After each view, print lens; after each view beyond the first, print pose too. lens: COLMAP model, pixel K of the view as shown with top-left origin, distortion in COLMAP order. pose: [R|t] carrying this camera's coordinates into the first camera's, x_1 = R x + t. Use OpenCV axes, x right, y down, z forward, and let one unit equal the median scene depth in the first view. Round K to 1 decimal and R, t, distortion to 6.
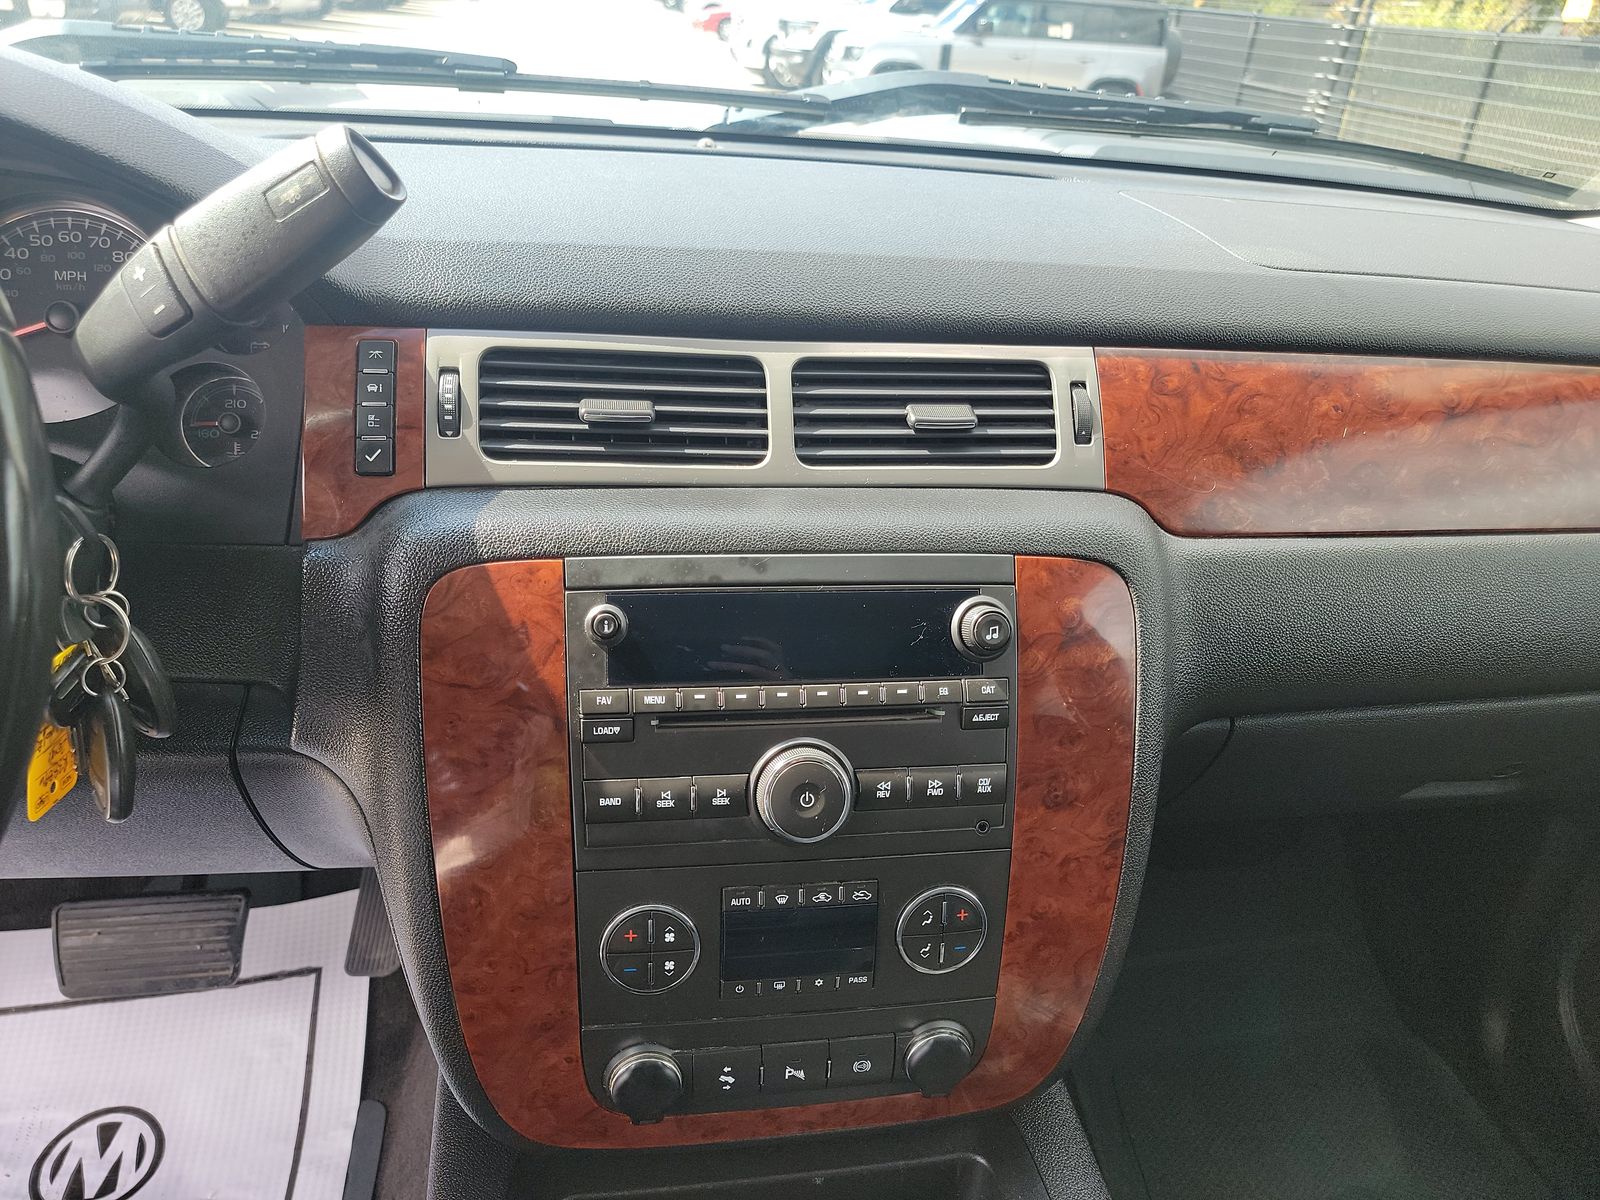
lens RADIAL K [[1122.7, 0, 800.3], [0, 1122.7, 591.2], [0, 0, 1]] dist [0.008244, -0.030730]
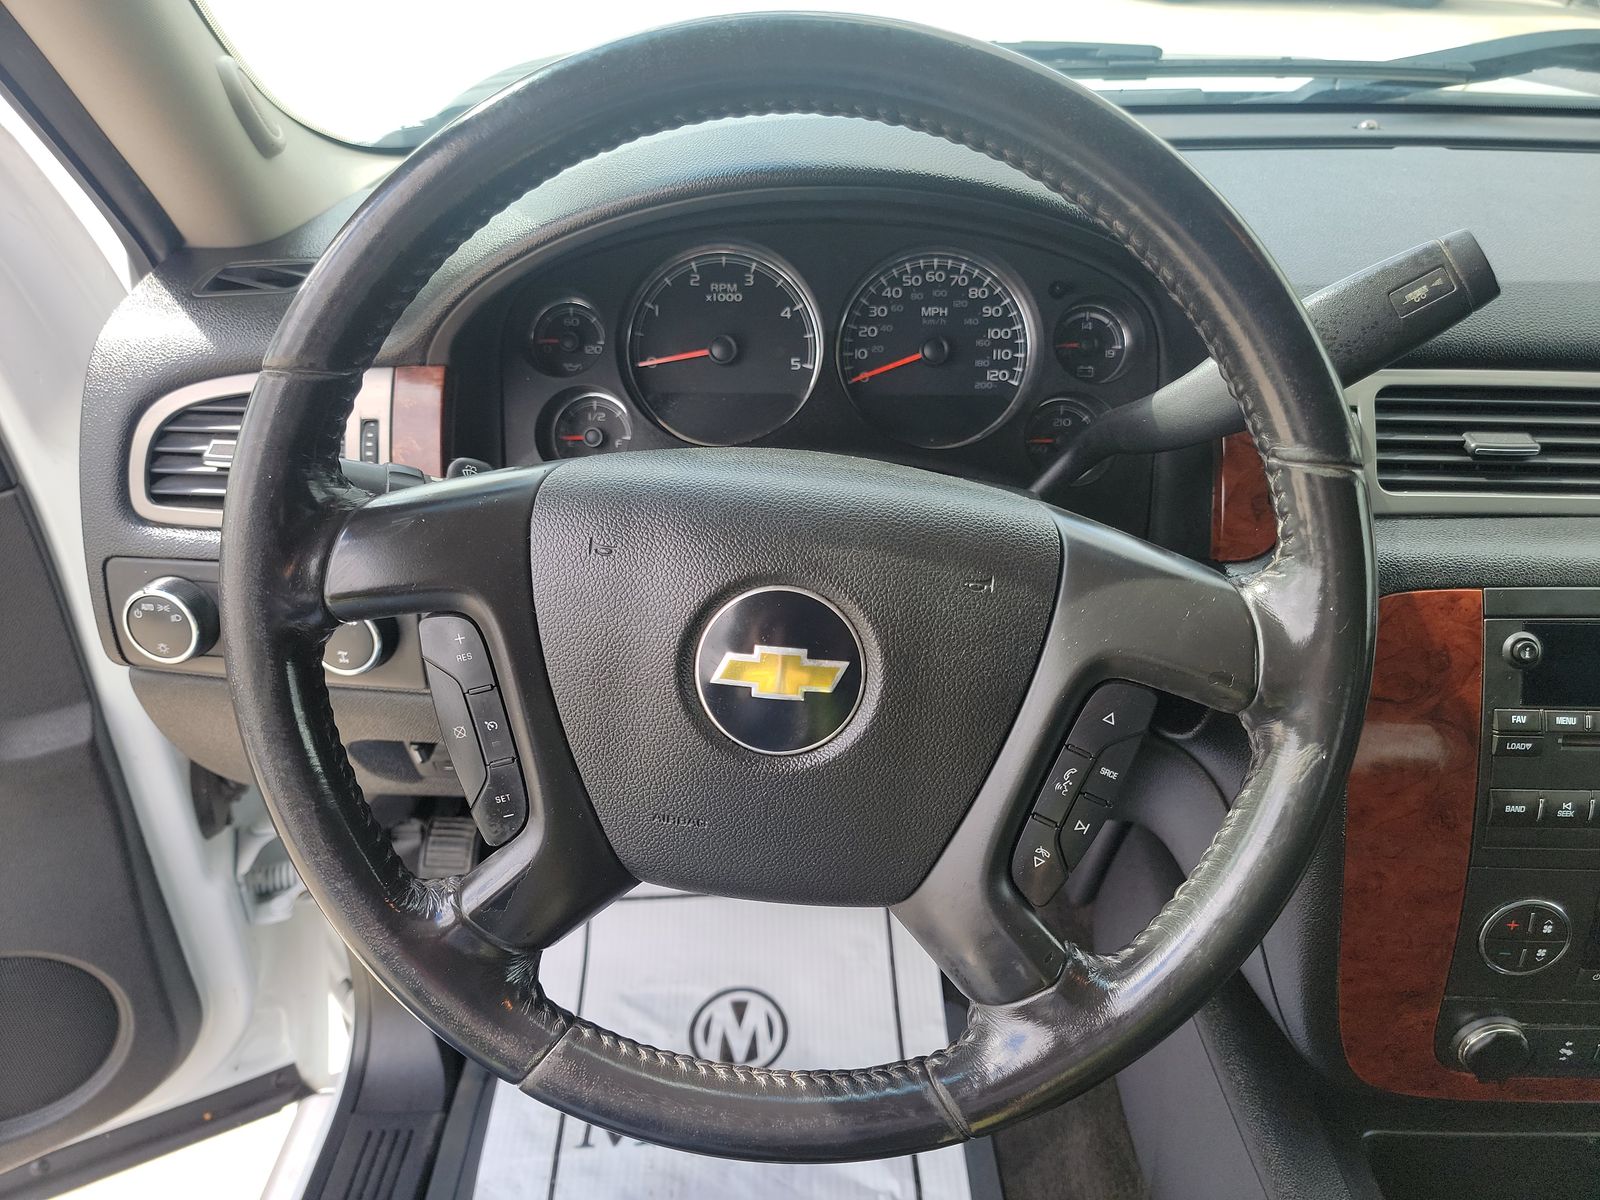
lens RADIAL K [[1122.7, 0, 798.7], [0, 1122.7, 611.9], [0, 0, 1]] dist [0.008244, -0.030730]
pose [[0.977608, 0.037493, -0.207067, -0.627956], [-0.016771, 0.994752, 0.100936, -0.104585], [0.209764, -0.095203, 0.973106, -0.206088]]
